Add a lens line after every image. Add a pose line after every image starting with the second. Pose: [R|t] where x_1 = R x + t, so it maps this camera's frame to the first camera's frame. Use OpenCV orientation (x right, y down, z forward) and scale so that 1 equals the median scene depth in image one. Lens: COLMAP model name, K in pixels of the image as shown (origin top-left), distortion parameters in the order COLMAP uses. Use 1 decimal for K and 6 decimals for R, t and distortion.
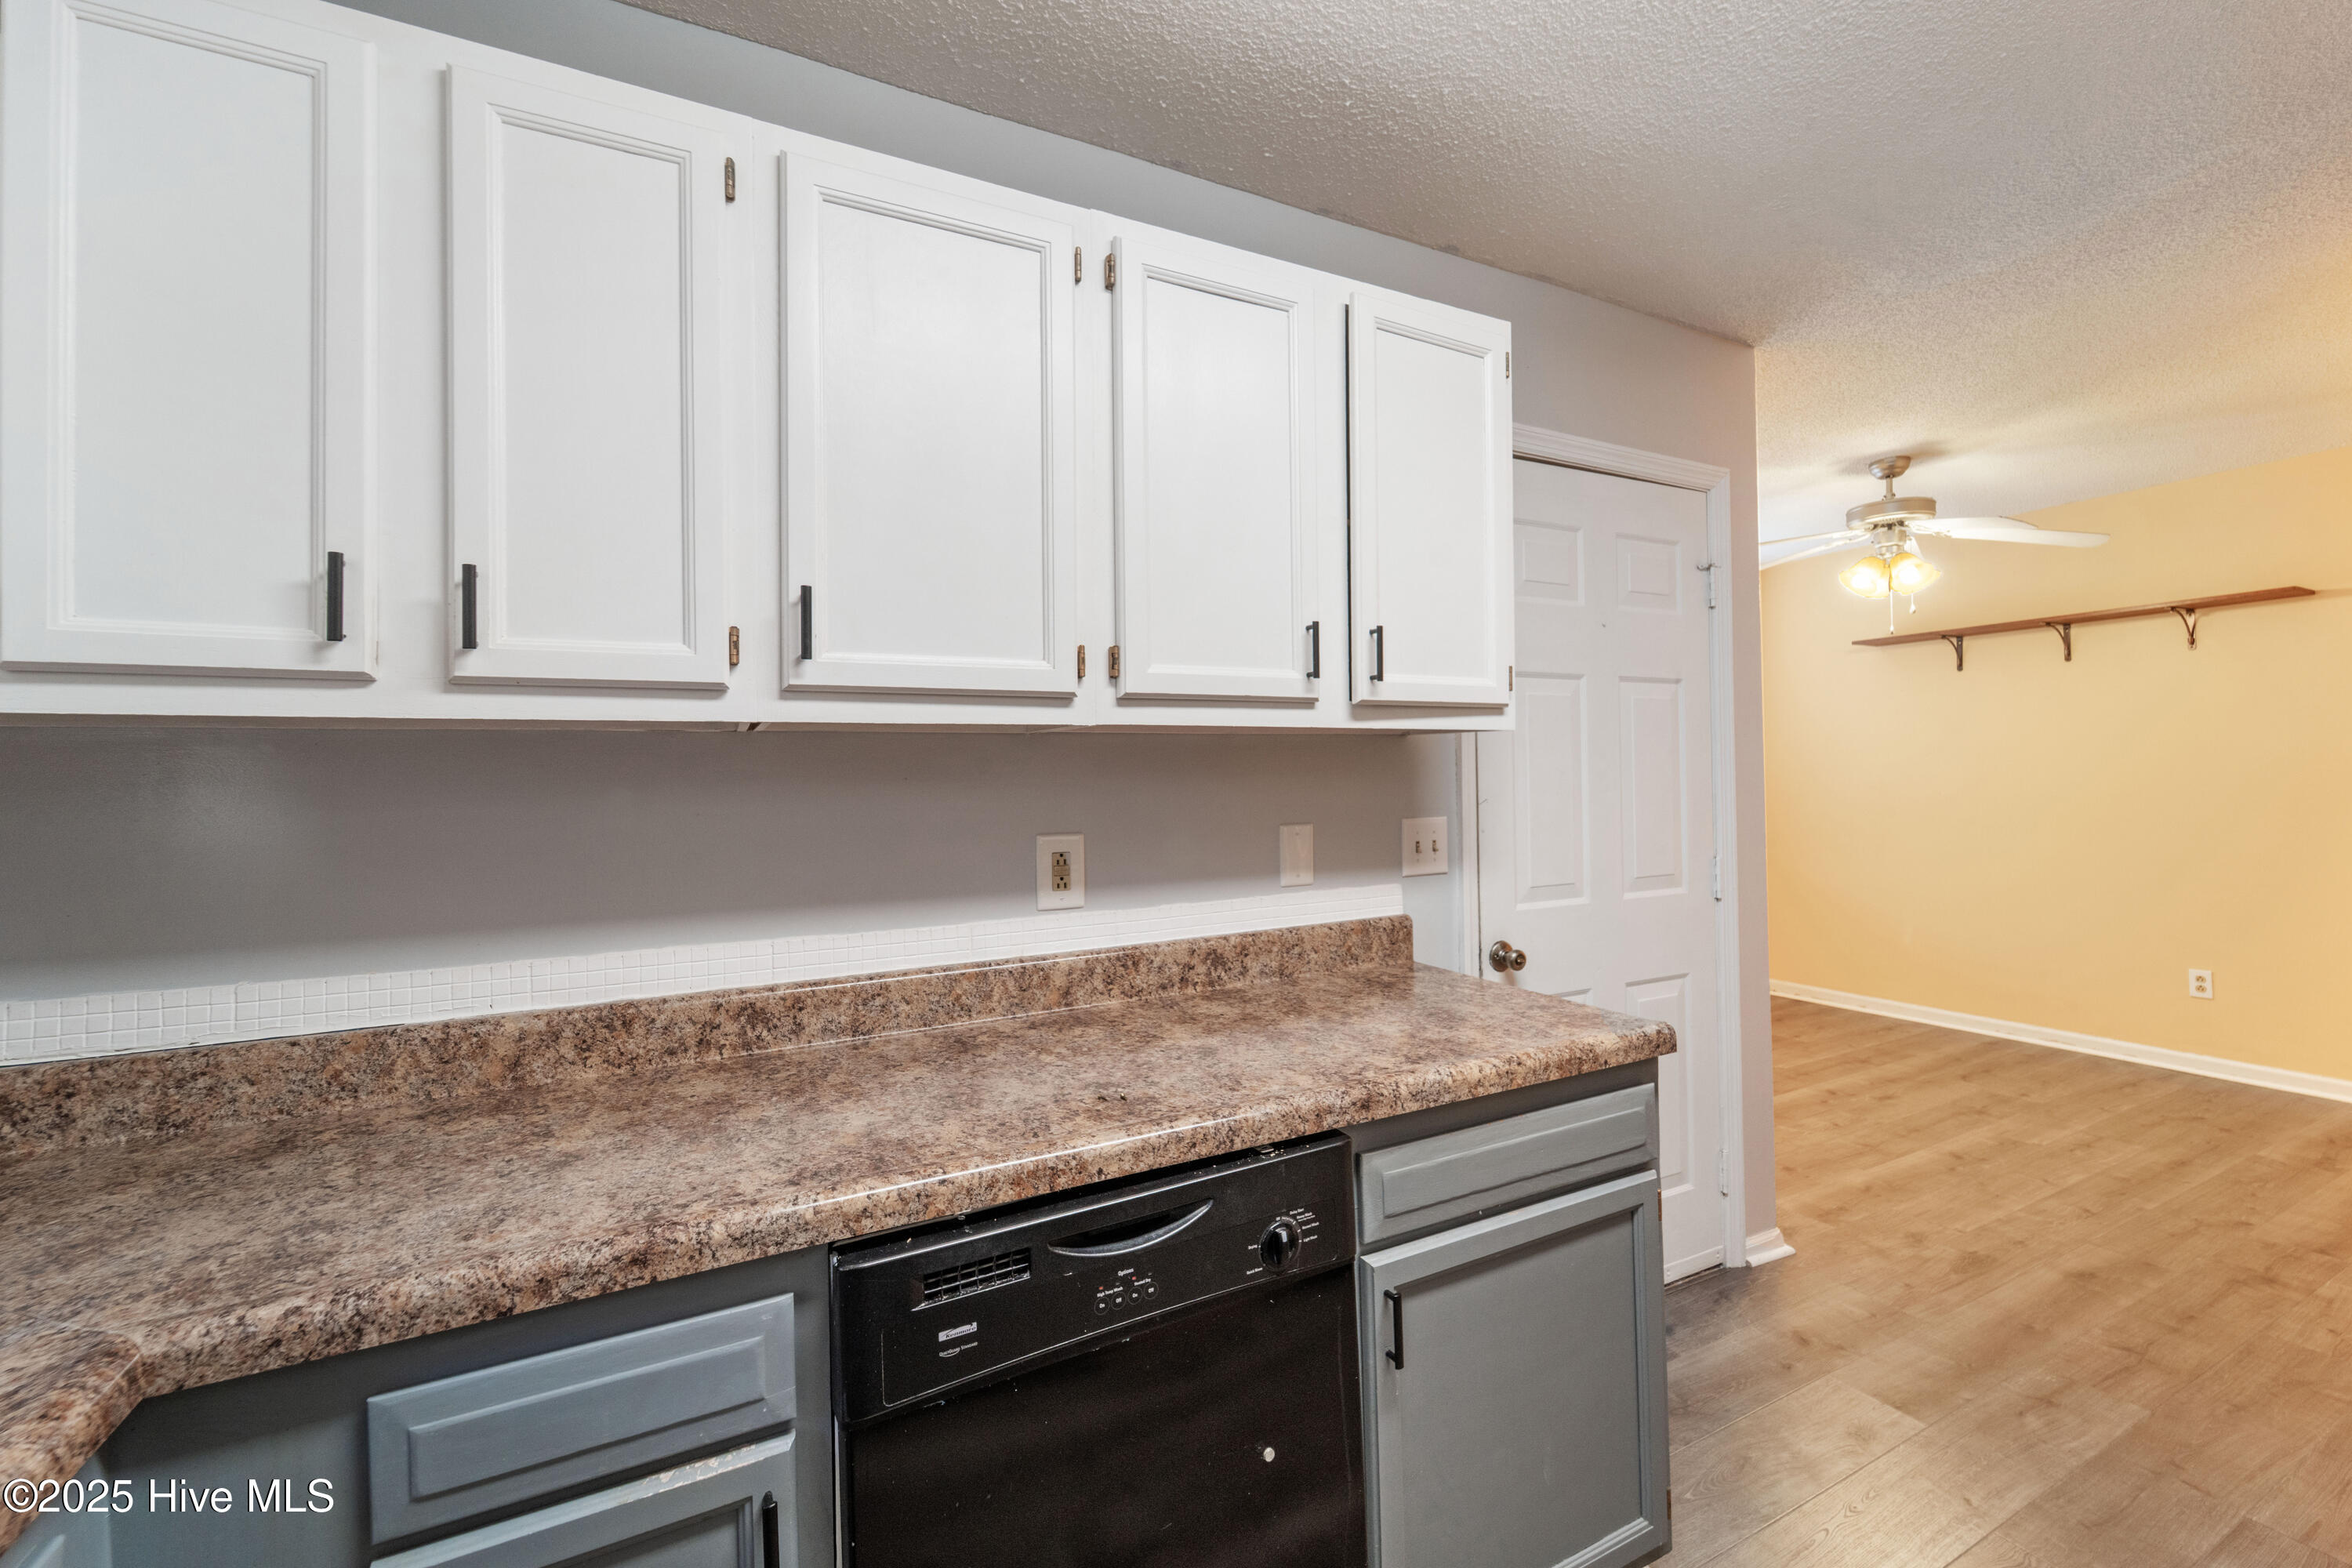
lens RADIAL K [[961.2, 0, 1186.4], [0, 961.2, 761.6], [0, 0, 1]] dist [0.001429, -0.000456]
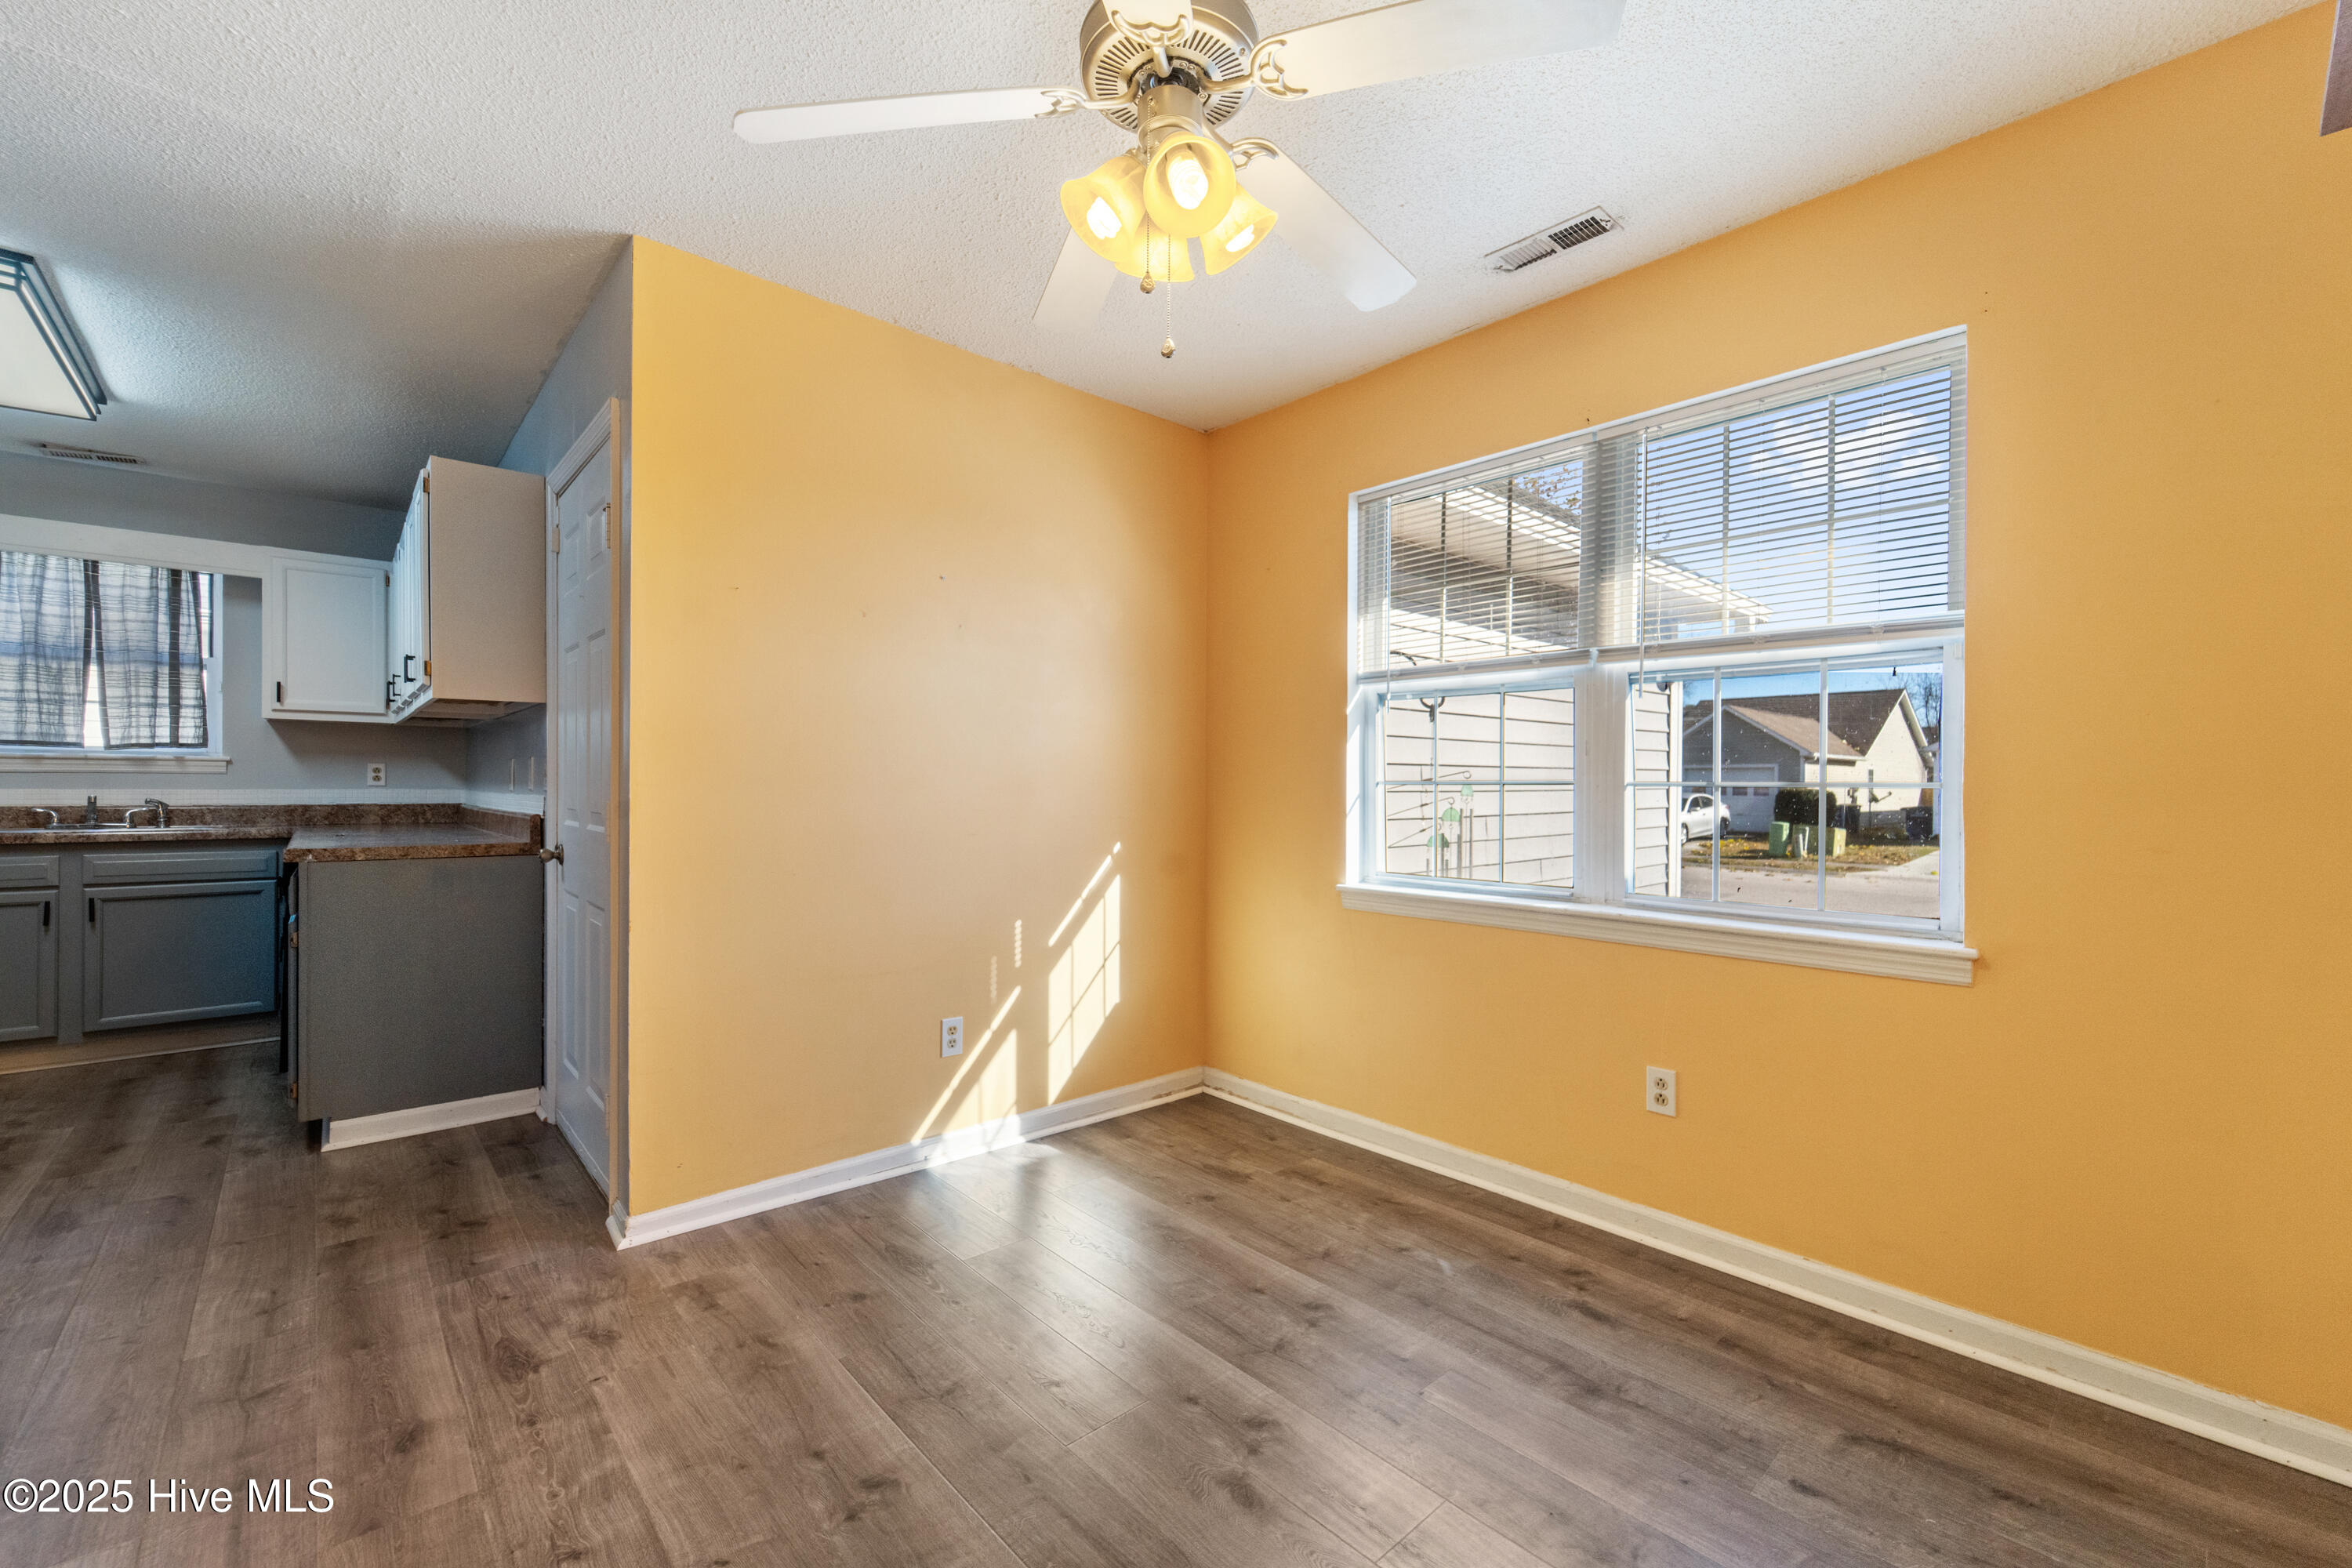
lens RADIAL K [[954.9, 0, 1181.6], [0, 954.9, 793.4], [0, 0, 1]] dist [0.001553, -0.000387]
pose [[0.259233, 0.026758, -0.965444, 2.577817], [0.001982, 0.999599, 0.028237, 0.103879], [0.965813, -0.009233, 0.259076, 2.047215]]
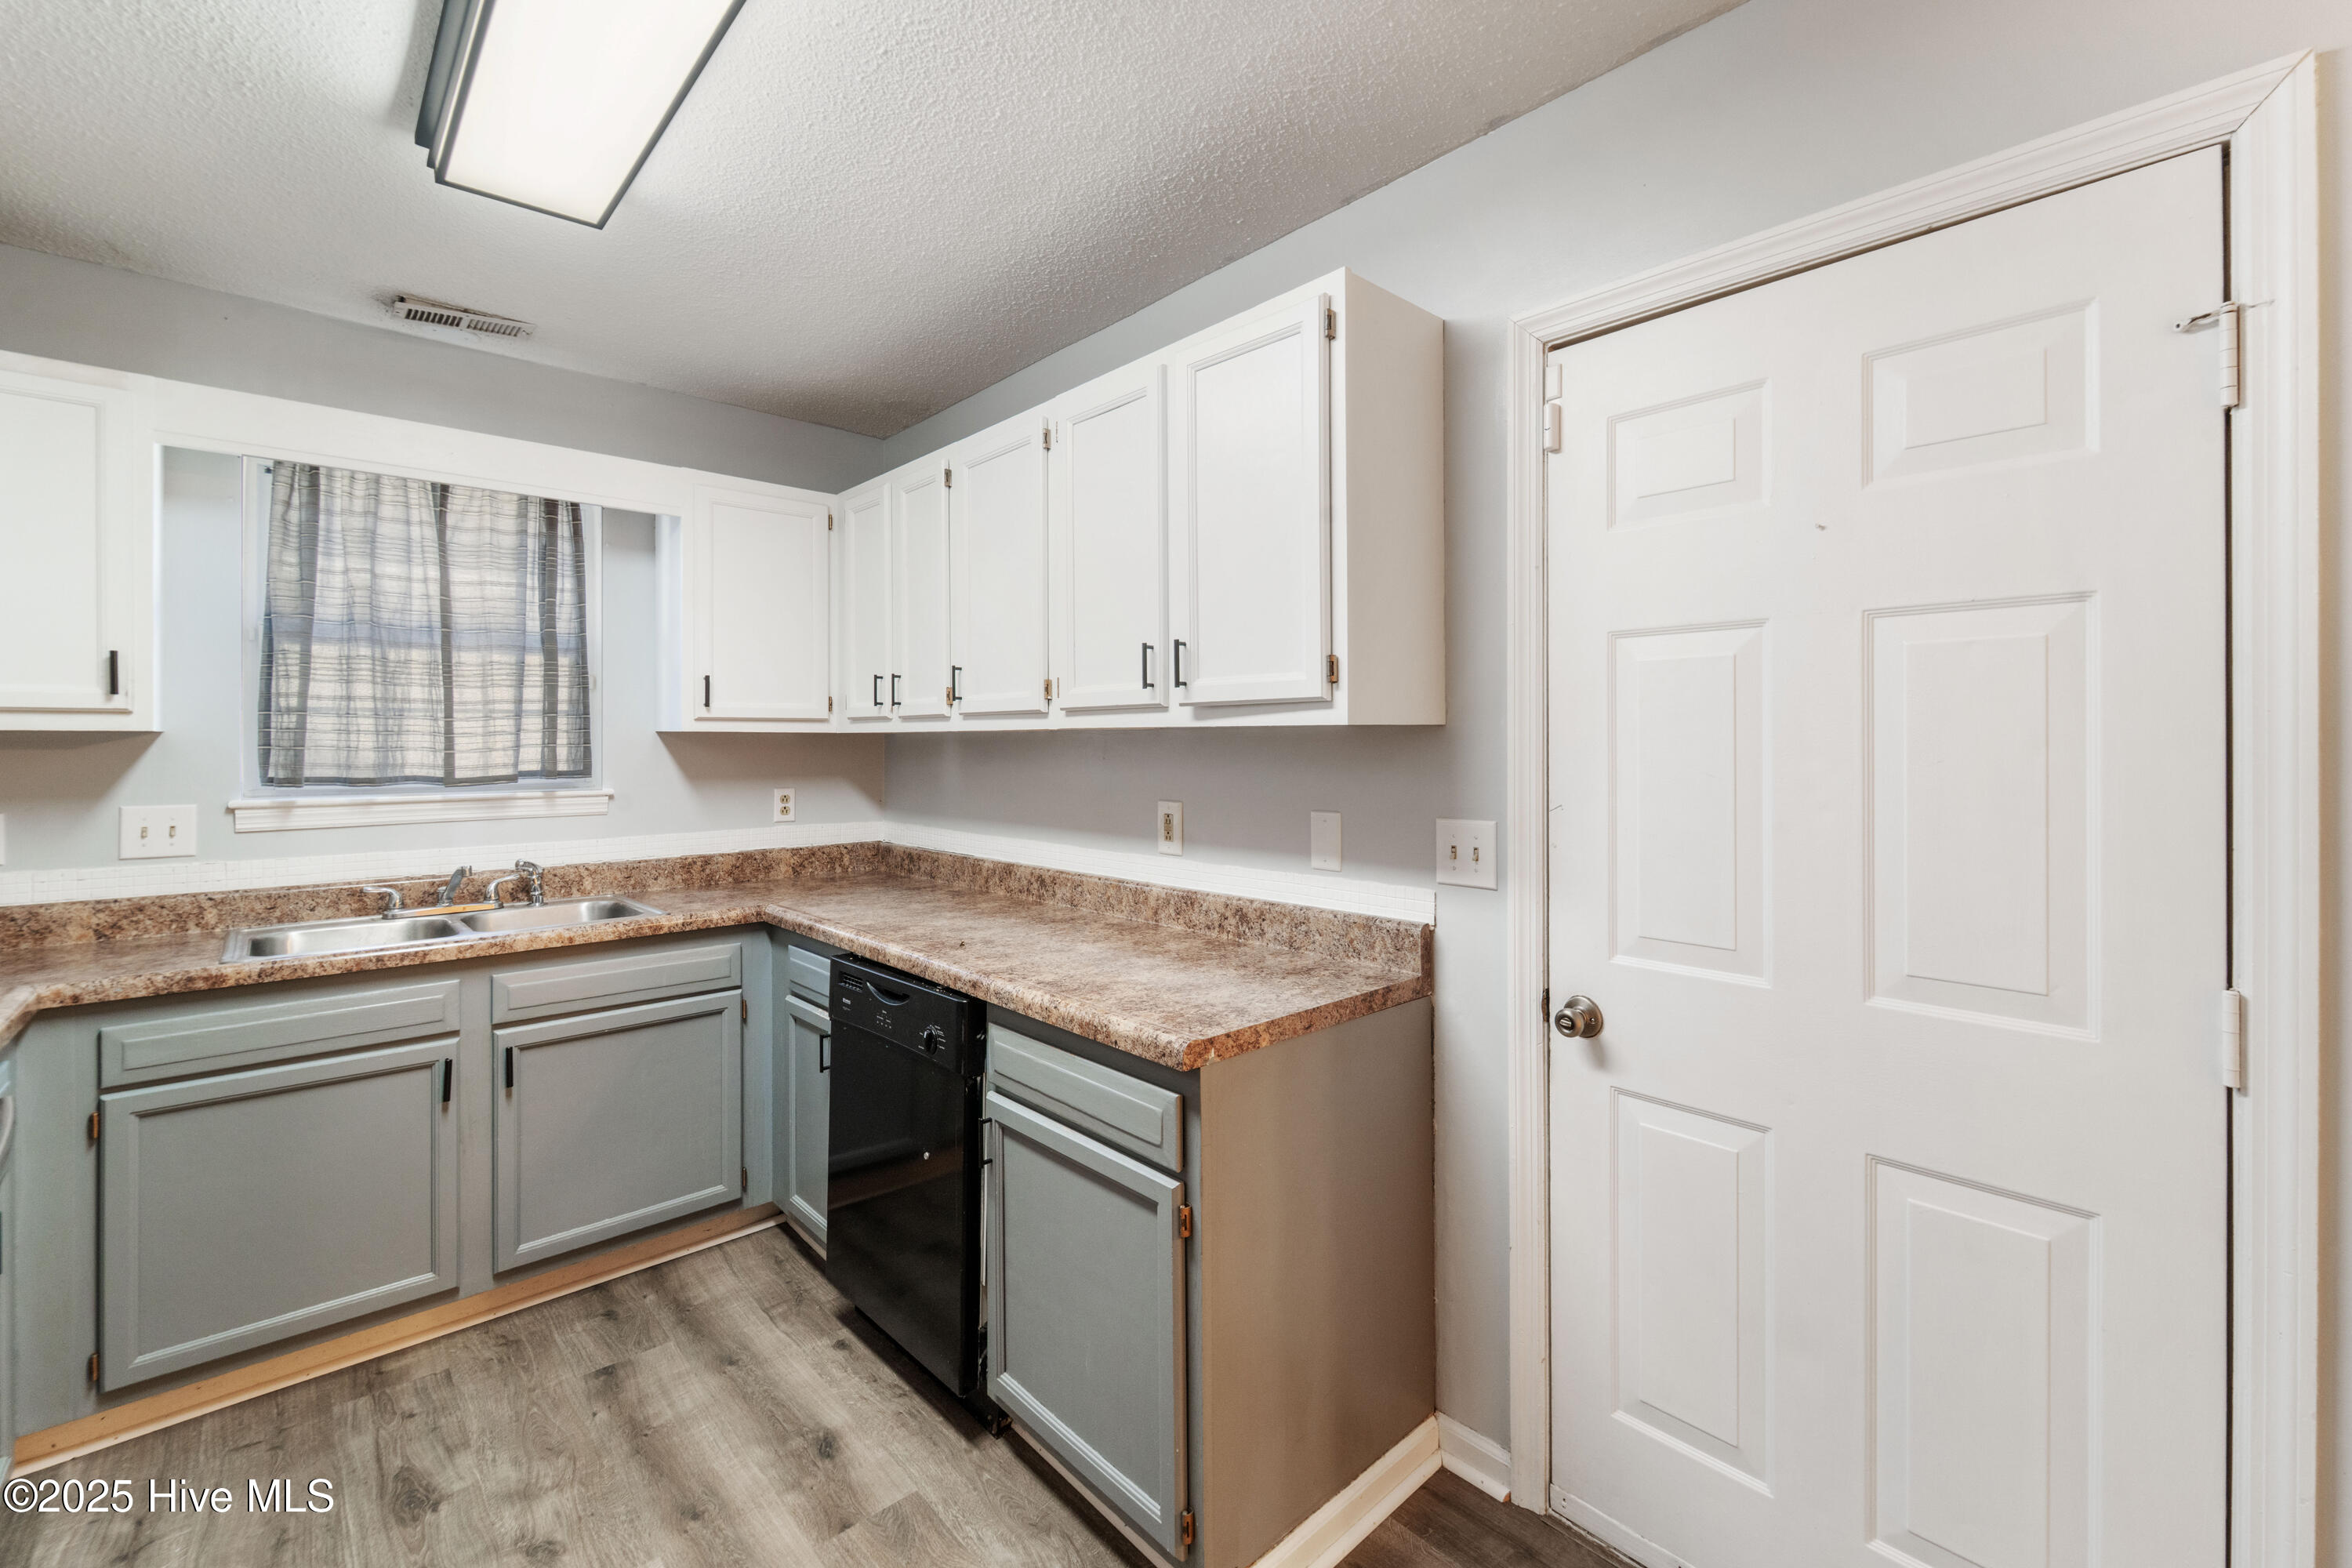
lens RADIAL K [[975.7, 0, 1190.5], [0, 975.7, 756.6], [0, 0, 1]] dist [0.002312, -0.001053]
pose [[0.270661, 0.030056, -0.962206, 1.297317], [0.013066, 0.999306, 0.034890, -0.039284], [0.962586, -0.022016, 0.270080, 0.682539]]
